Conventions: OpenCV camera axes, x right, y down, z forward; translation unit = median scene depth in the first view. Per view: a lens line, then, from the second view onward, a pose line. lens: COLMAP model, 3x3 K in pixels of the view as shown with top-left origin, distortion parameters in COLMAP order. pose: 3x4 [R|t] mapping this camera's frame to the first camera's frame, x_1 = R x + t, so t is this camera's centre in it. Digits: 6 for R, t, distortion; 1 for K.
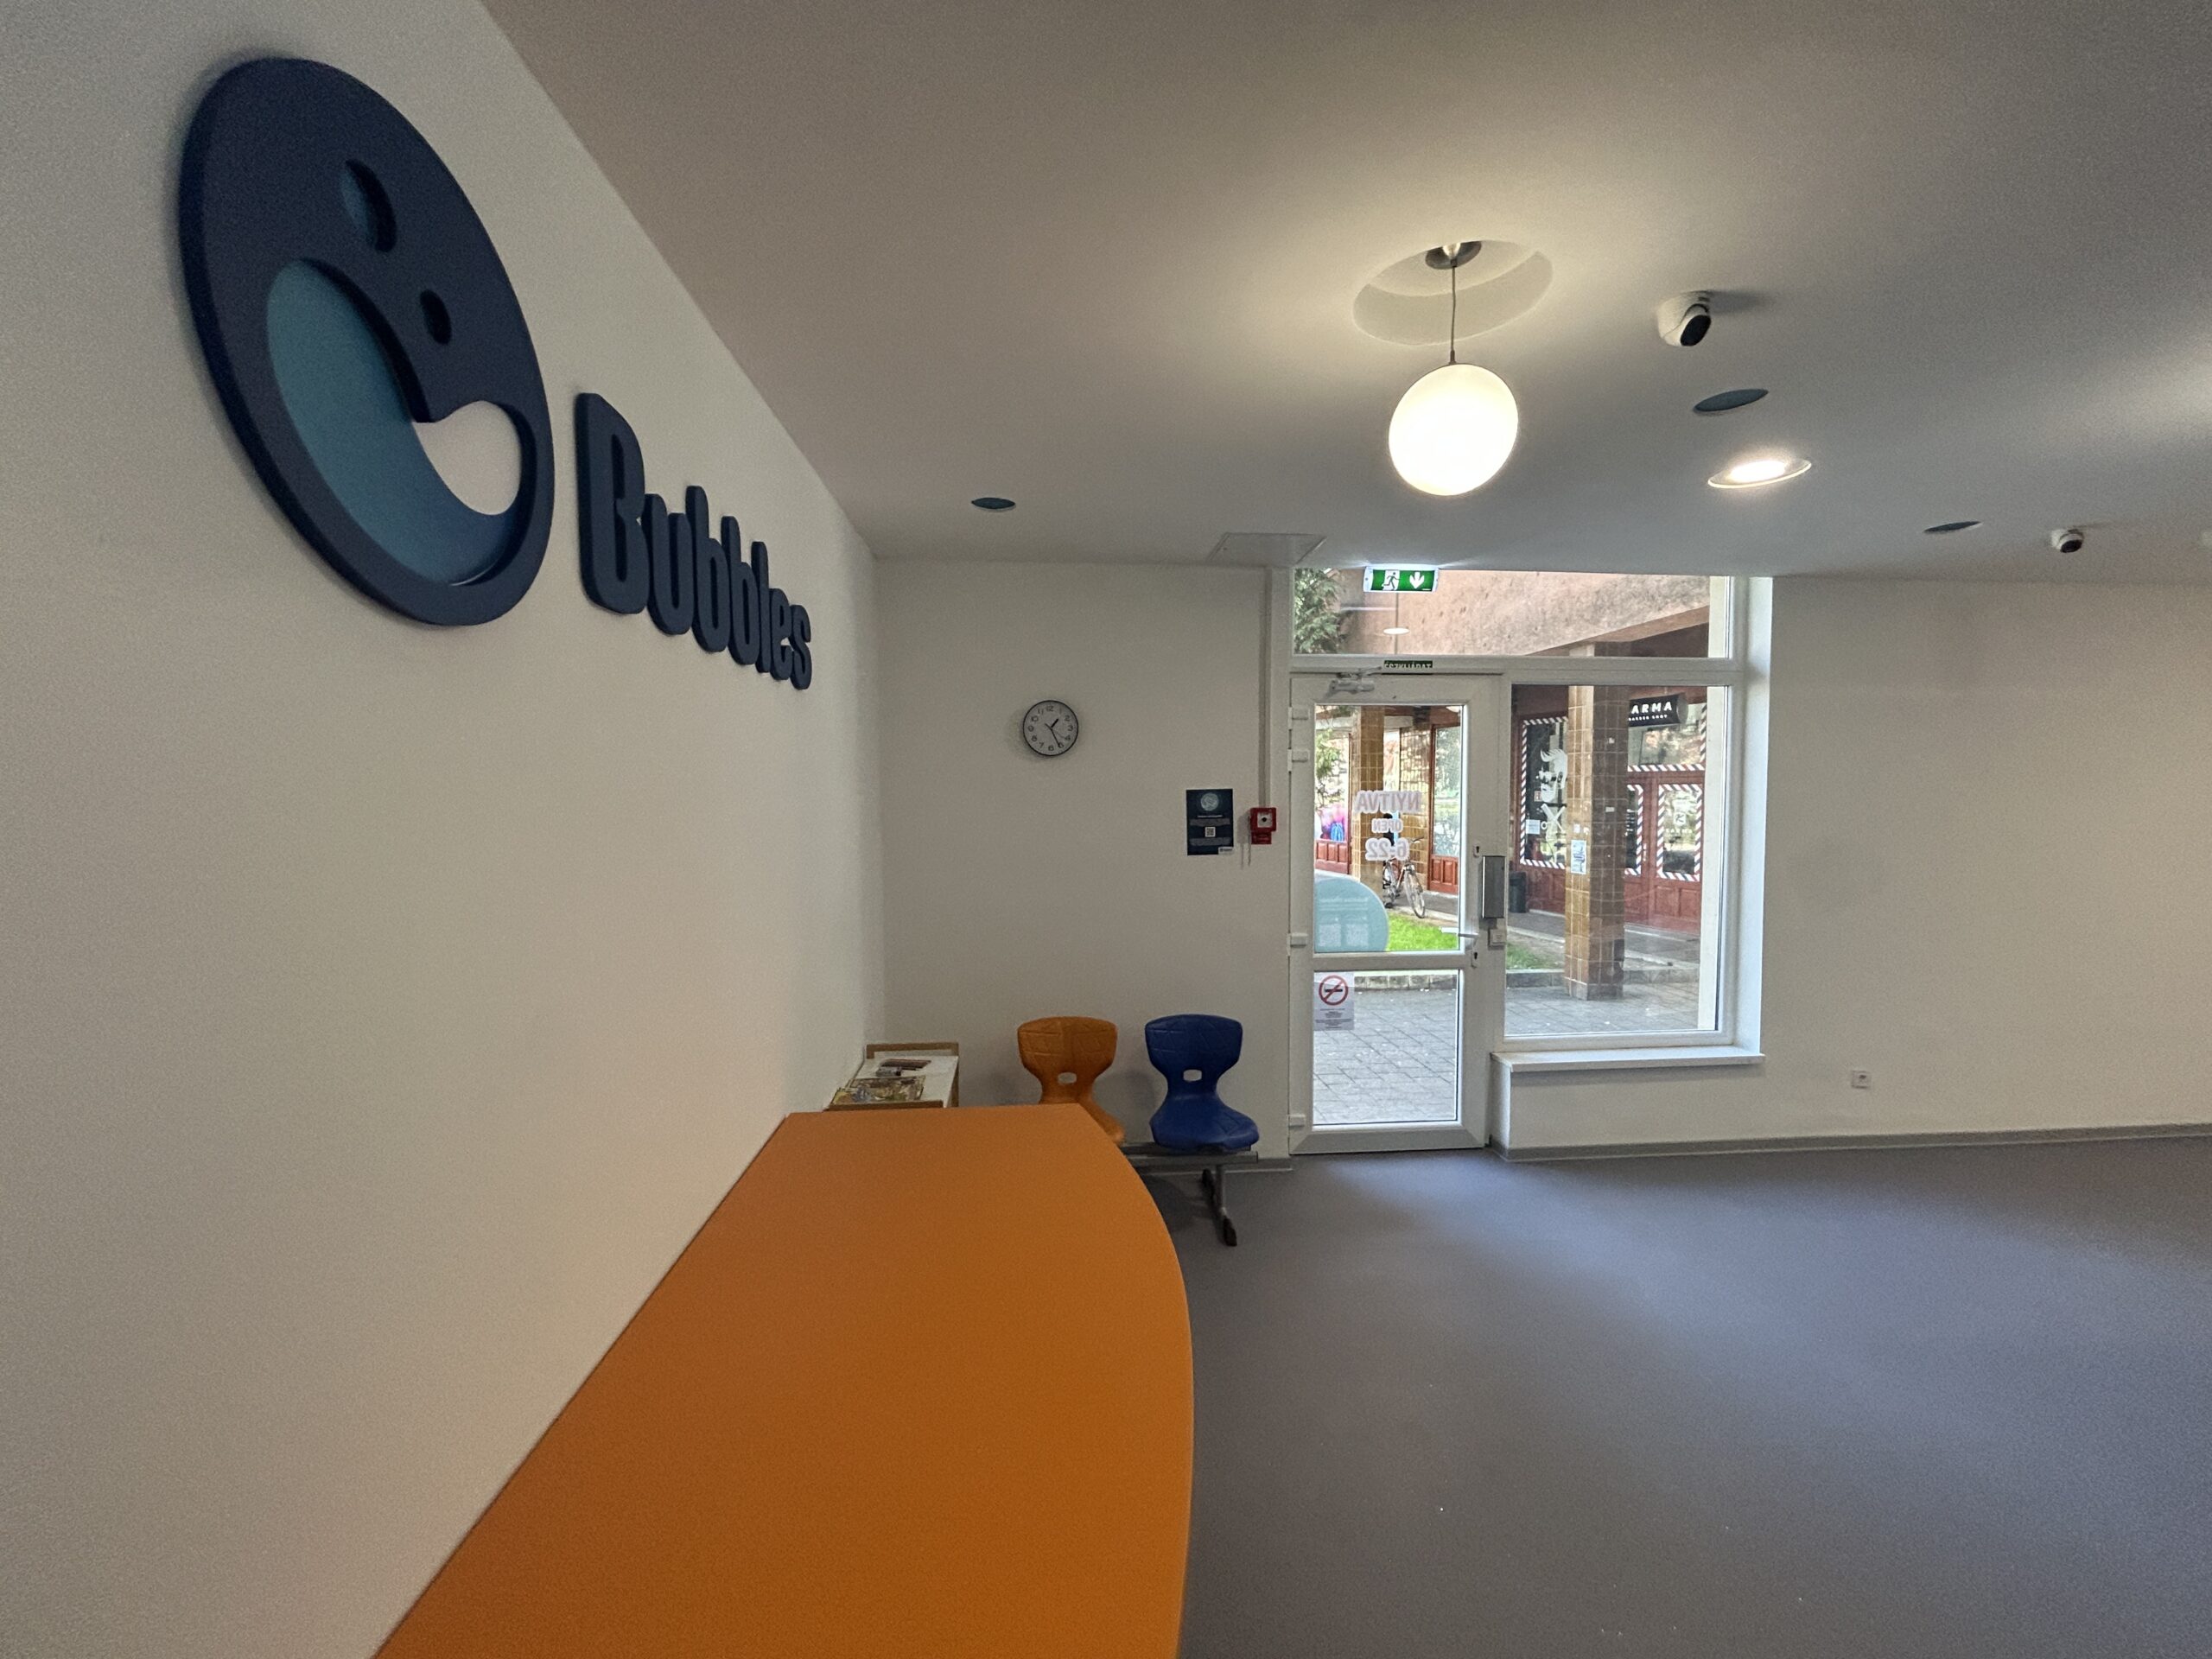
lens RADIAL K [[894.7, 0, 1109.0], [0, 894.7, 827.6], [0, 0, 1]] dist [-0.000281, 0.001027]
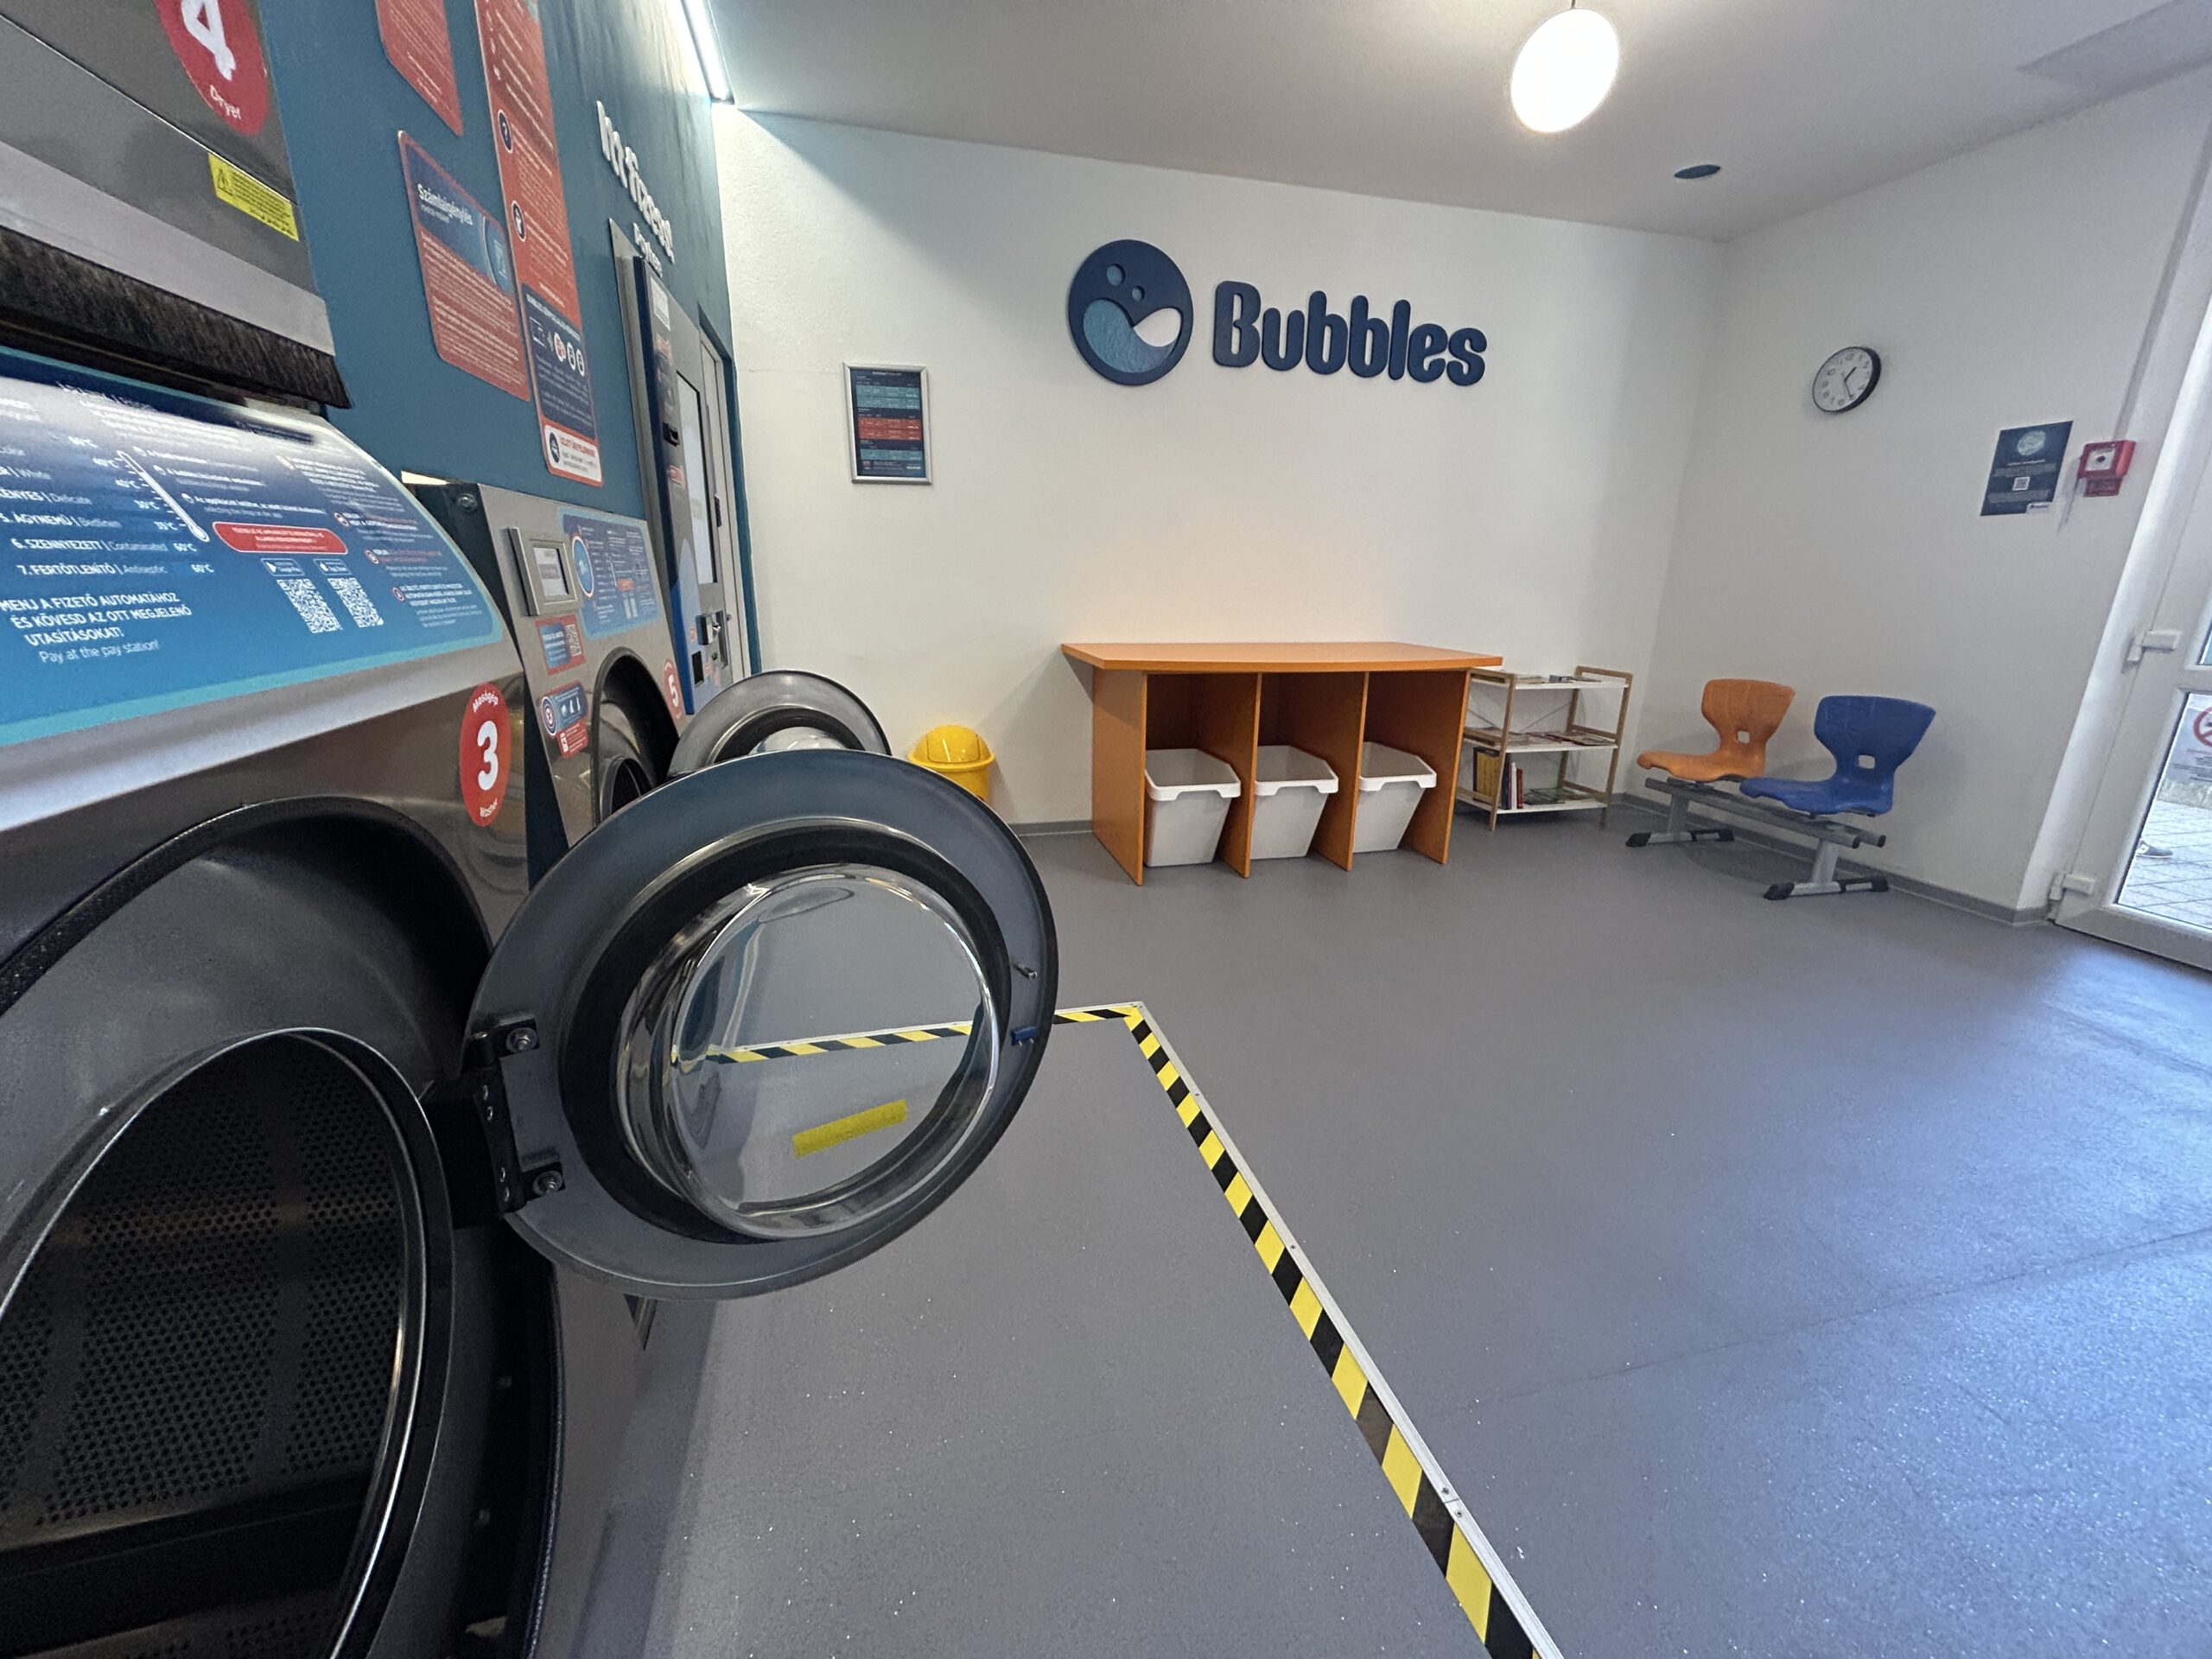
lens RADIAL K [[901.5, 0, 1118.9], [0, 901.5, 821.6], [0, 0, 1]] dist [0.012555, -0.000264]
pose [[0.180111, 0.272857, -0.945045, 0.823049], [-0.065329, 0.961953, 0.265288, 0.131456], [0.981474, 0.013957, 0.191084, 0.059383]]
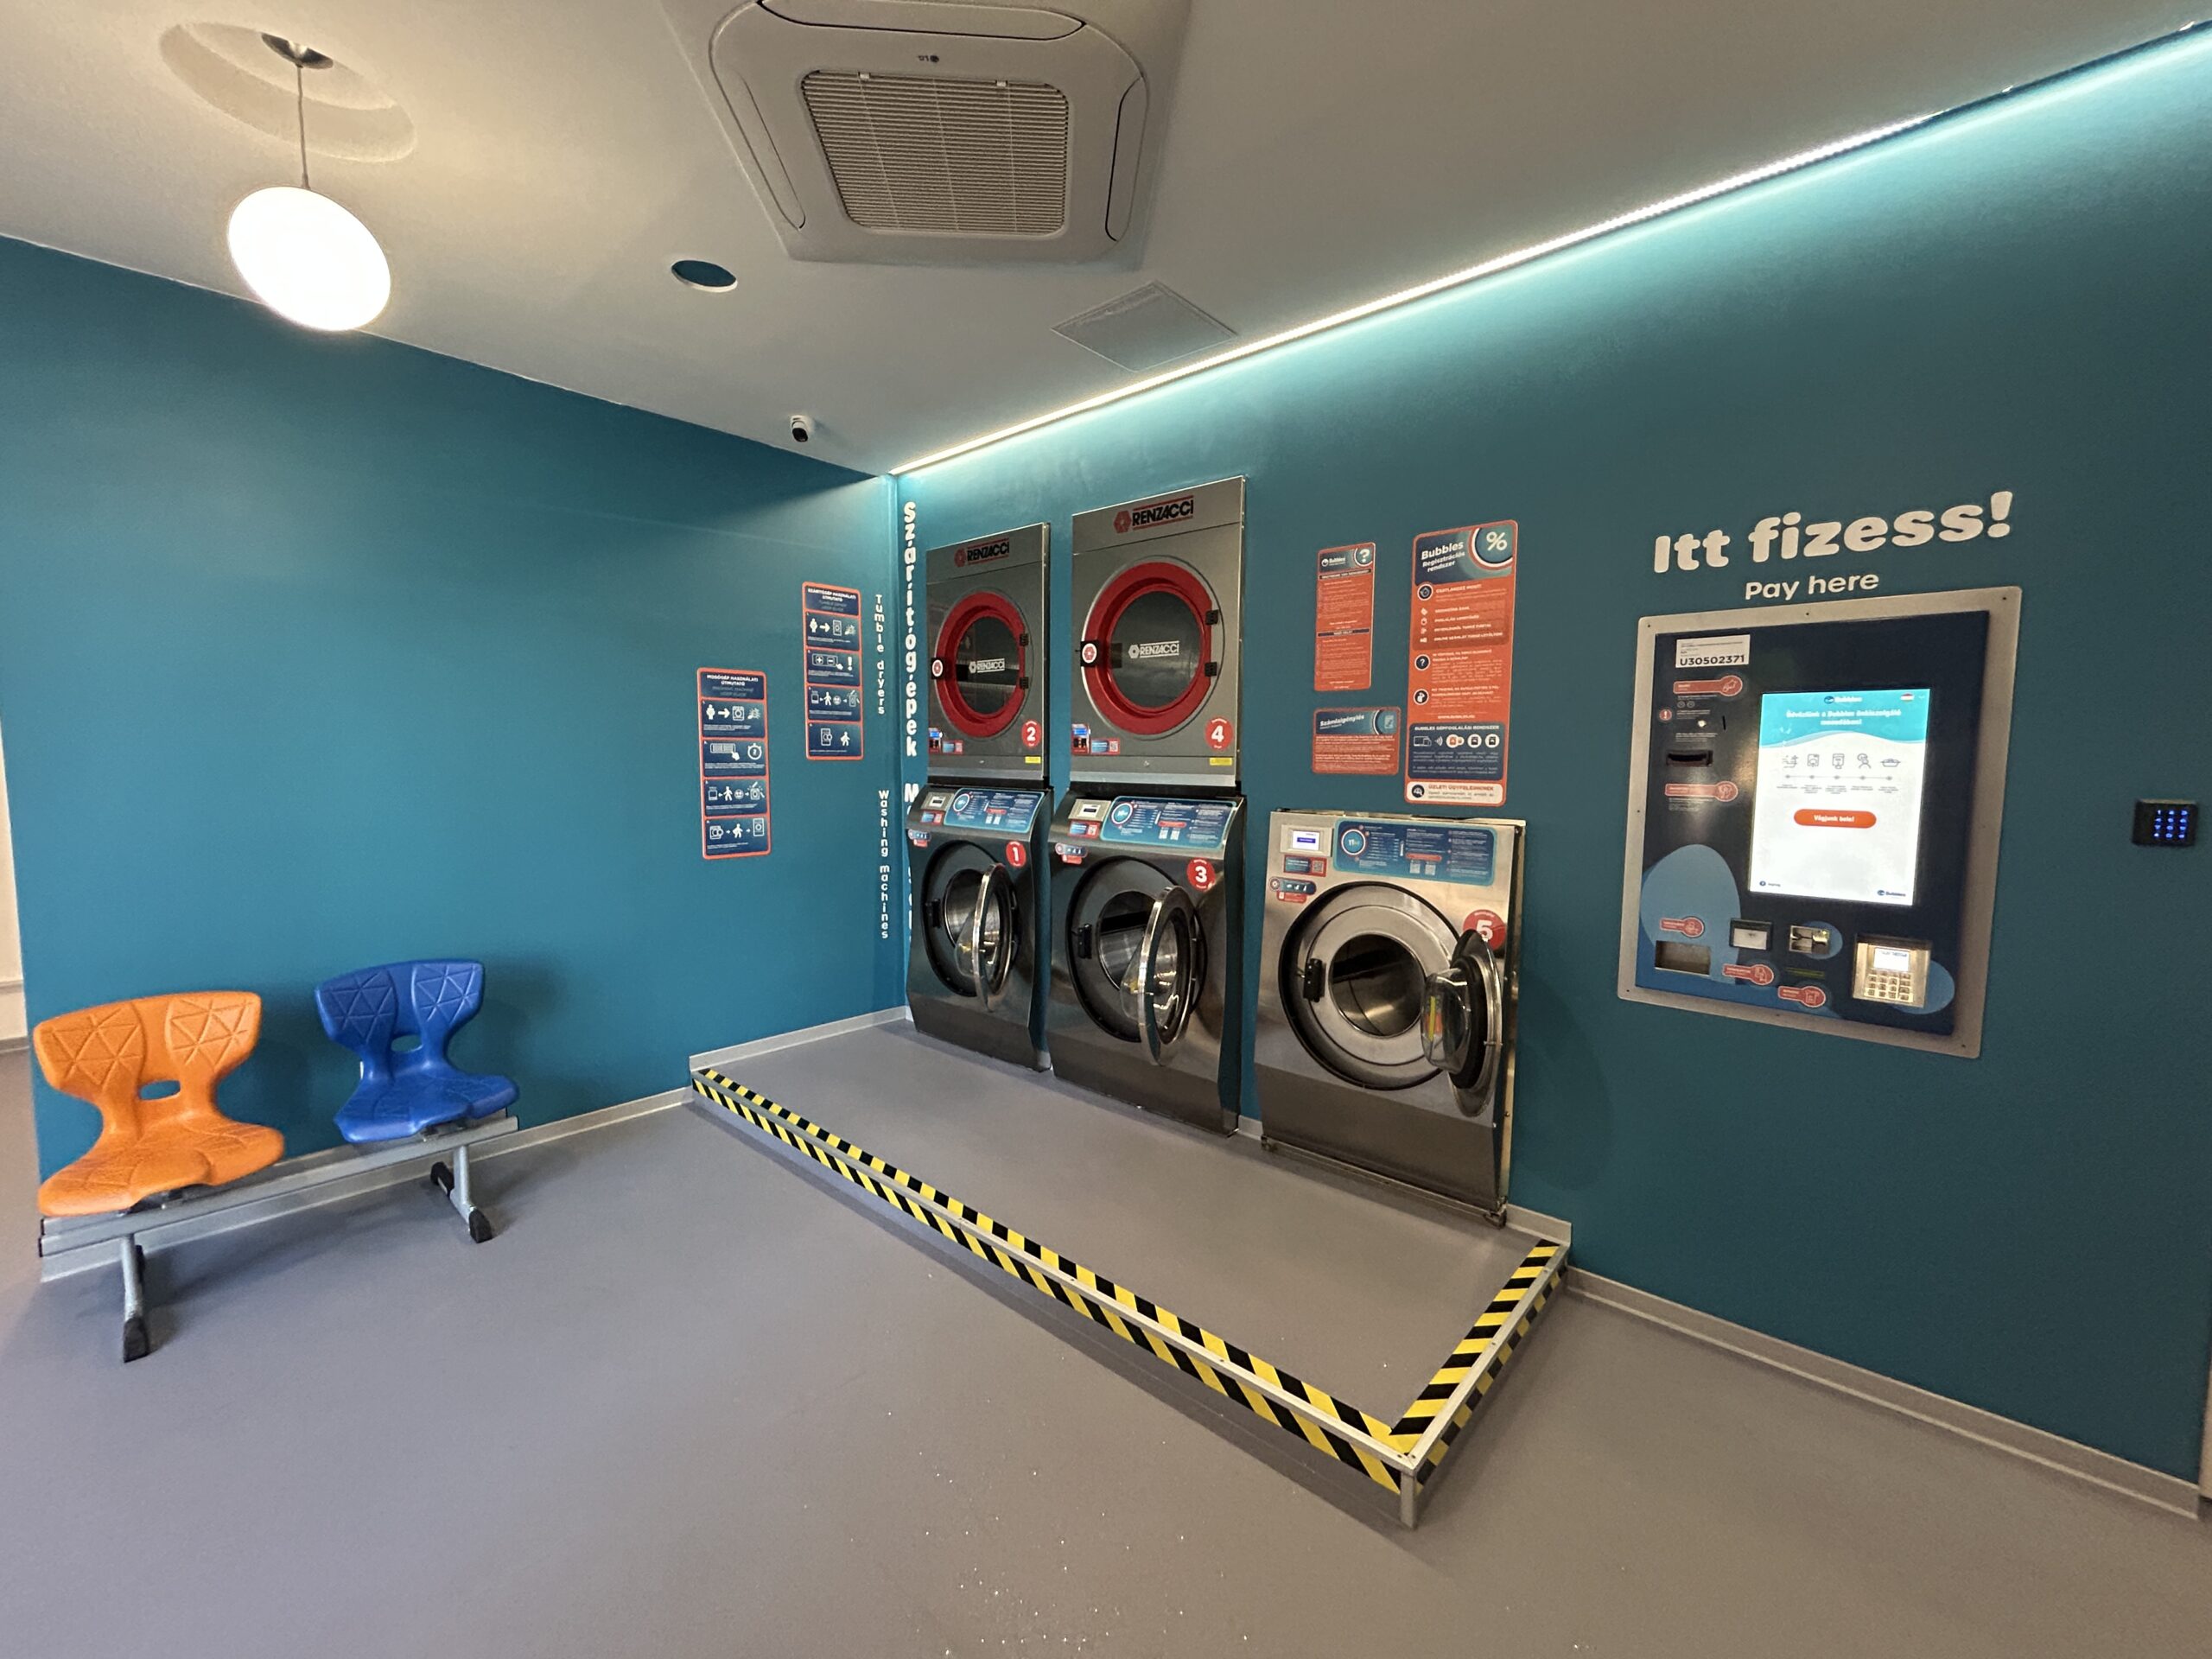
lens RADIAL K [[894.7, 0, 1109.0], [0, 894.7, 827.6], [0, 0, 1]] dist [-0.000281, 0.001027]
pose [[-0.689763, -0.060417, 0.721510, 0.128413], [0.029305, 0.993366, 0.111198, 0.049038], [-0.723442, 0.097844, -0.683417, 0.542198]]
